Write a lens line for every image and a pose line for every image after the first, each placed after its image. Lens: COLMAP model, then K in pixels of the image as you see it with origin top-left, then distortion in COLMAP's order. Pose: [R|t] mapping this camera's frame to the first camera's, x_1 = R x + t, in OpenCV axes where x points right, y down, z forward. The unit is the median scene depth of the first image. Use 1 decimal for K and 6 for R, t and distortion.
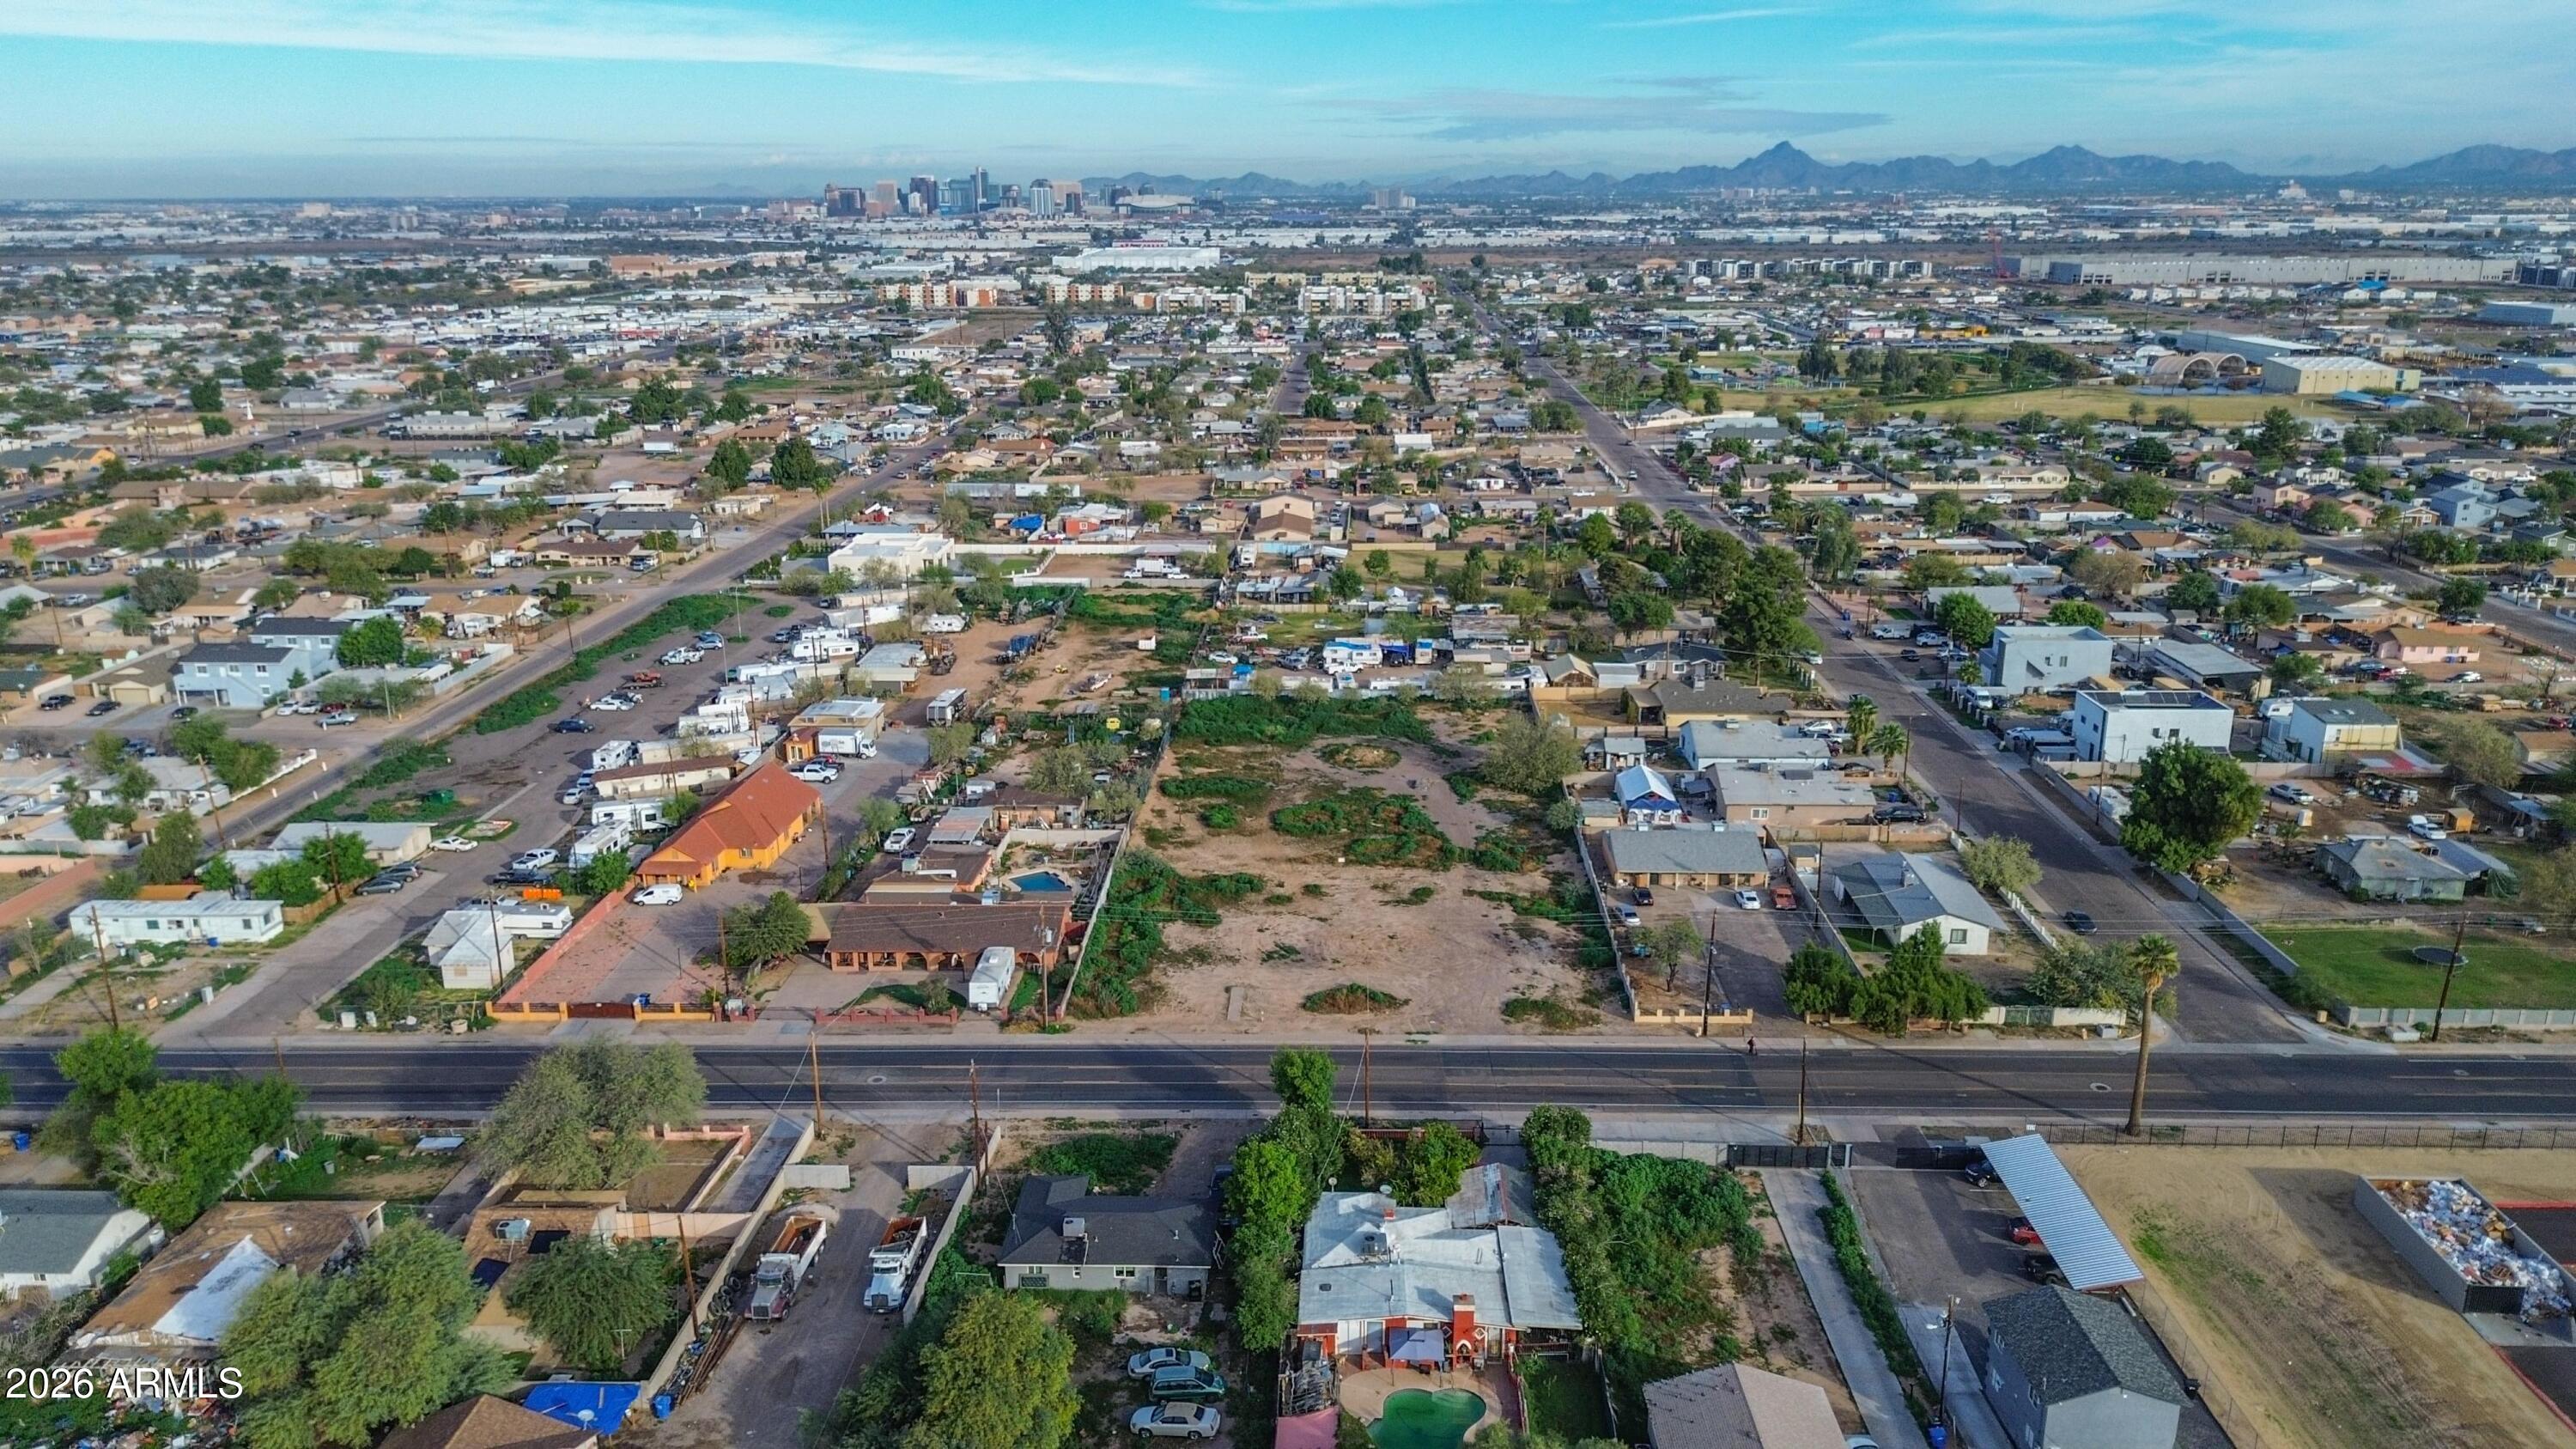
lens RADIAL K [[1814.0, 0, 1290.5], [0, 1814.0, 739.7], [0, 0, 1]] dist [0.079186, -0.081189]
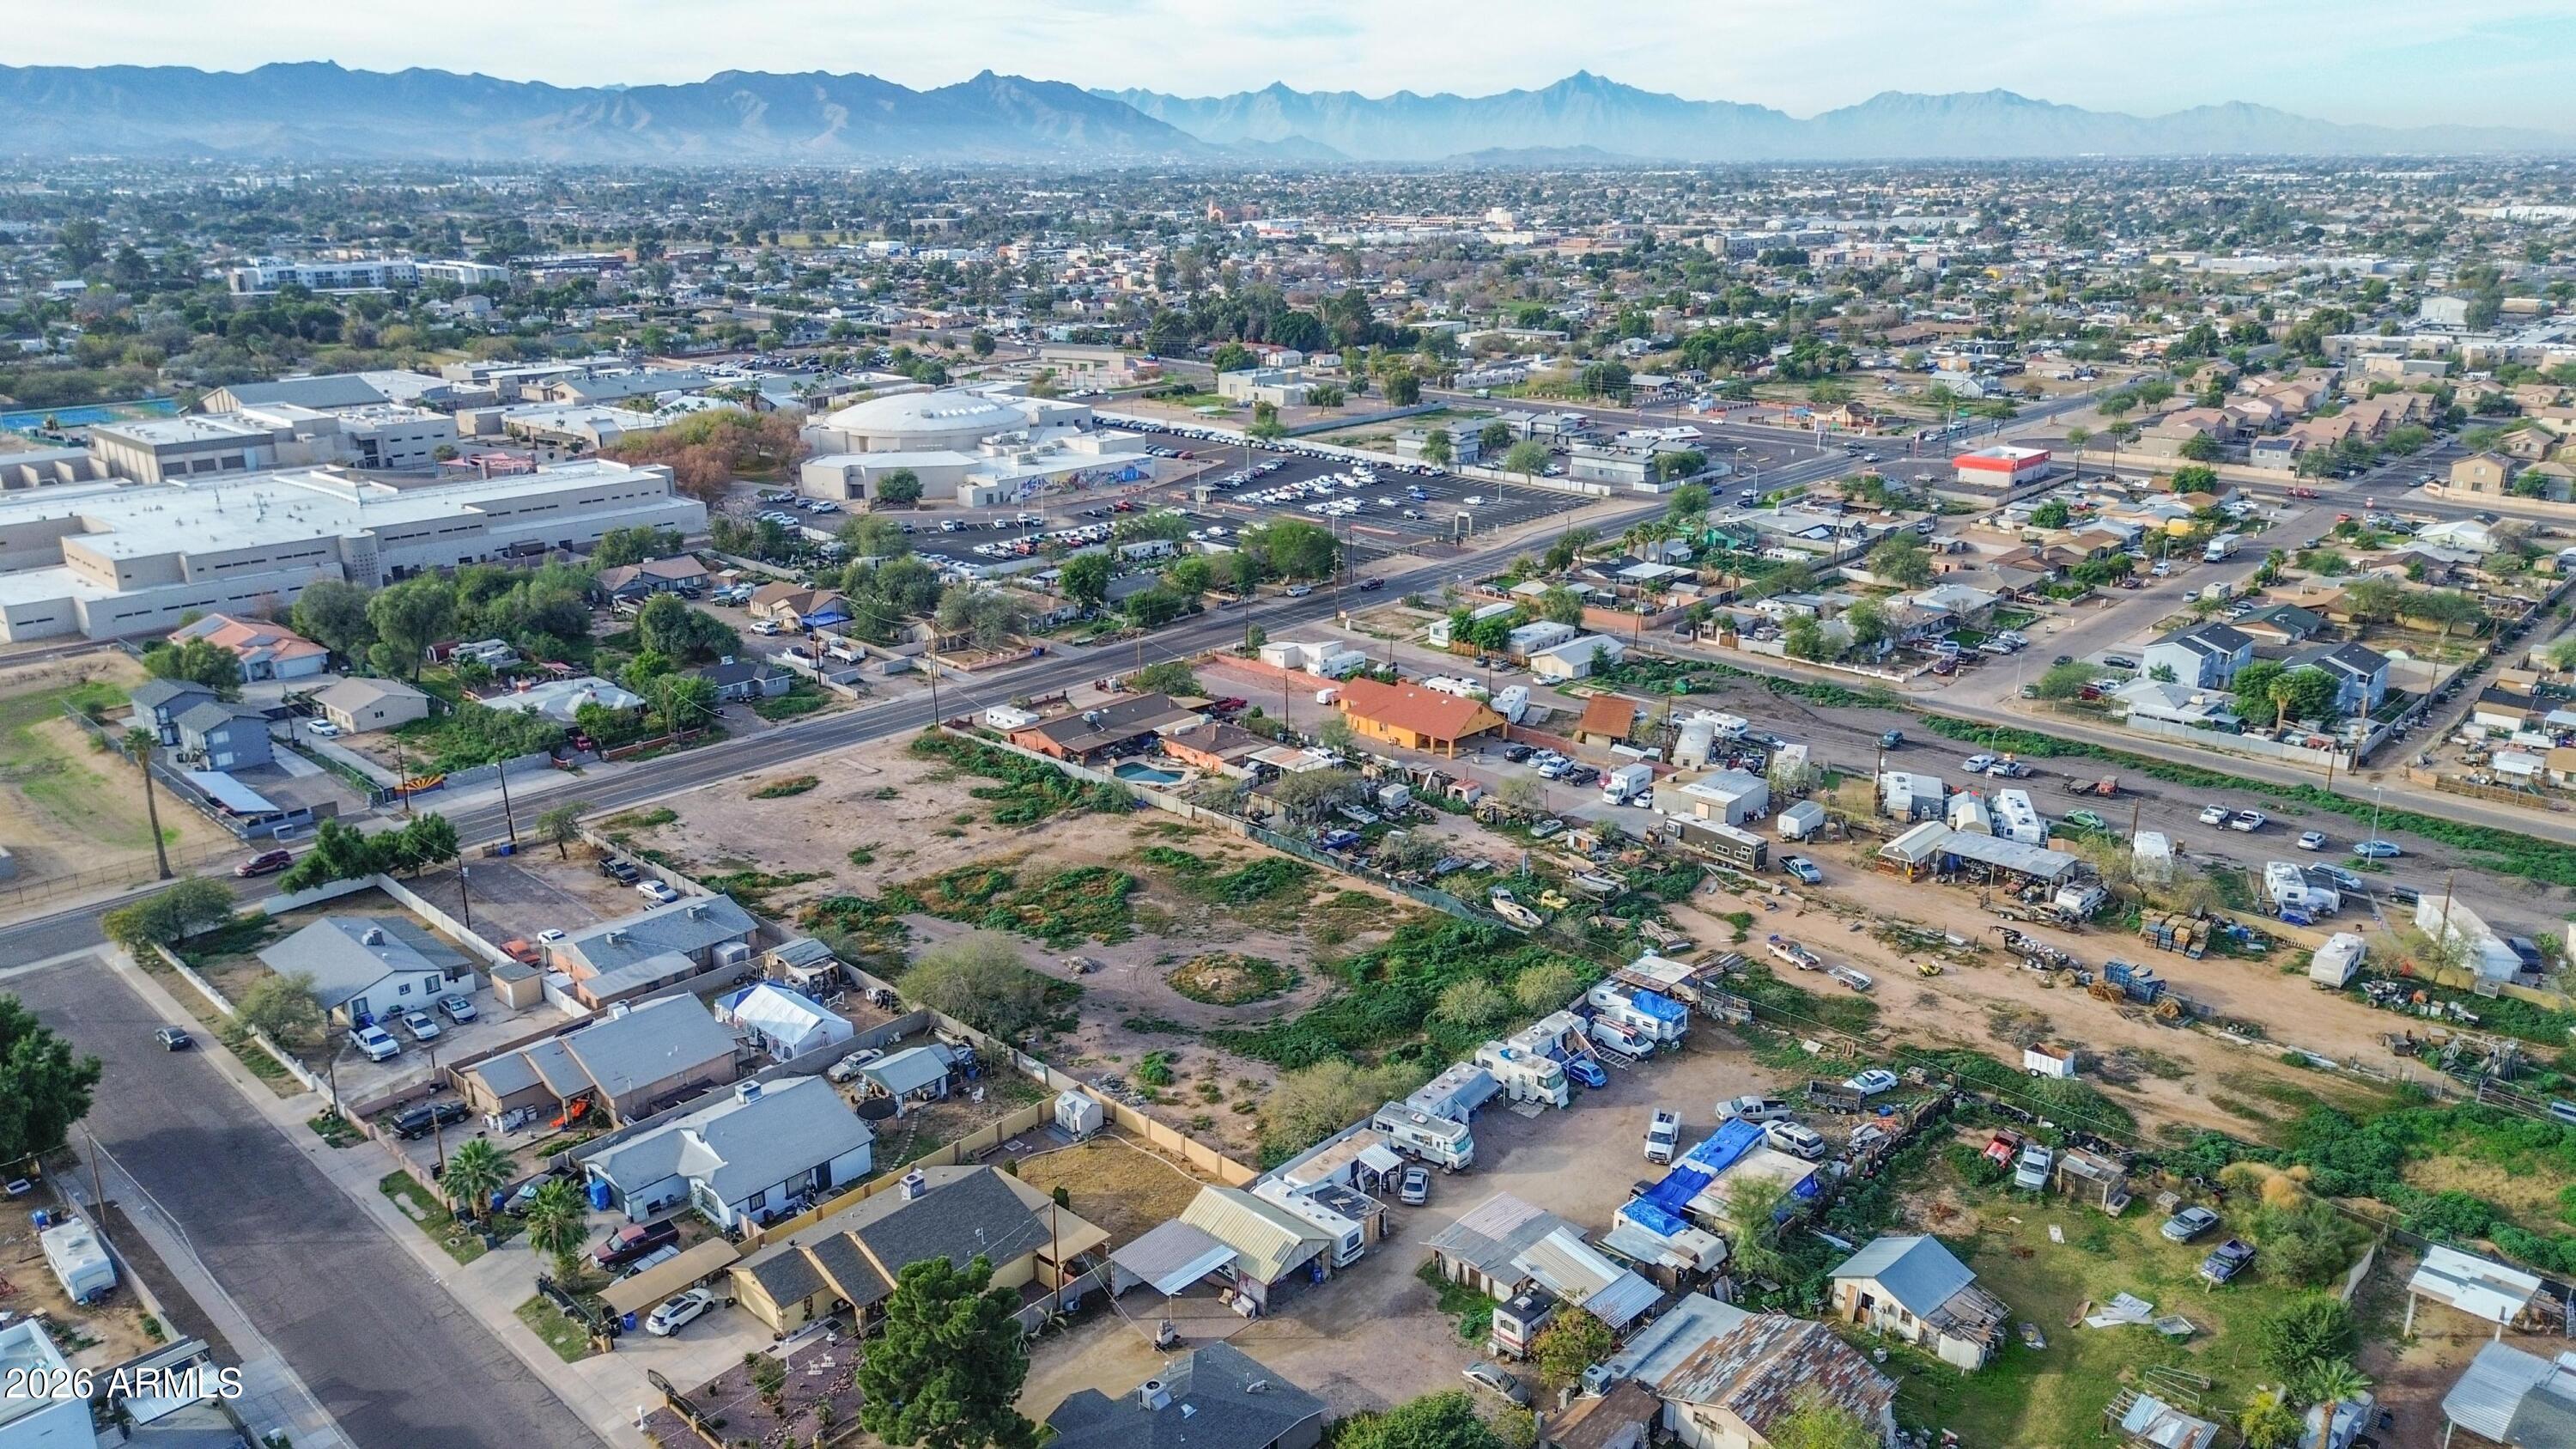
lens RADIAL K [[1814.0, 0, 1290.5], [0, 1814.0, 739.7], [0, 0, 1]] dist [0.079186, -0.081189]
pose [[-0.661054, 0.239897, -0.710955, 0.480241], [-0.204660, 0.853938, 0.478440, -0.395126], [0.721887, 0.461779, -0.515402, 1.269965]]
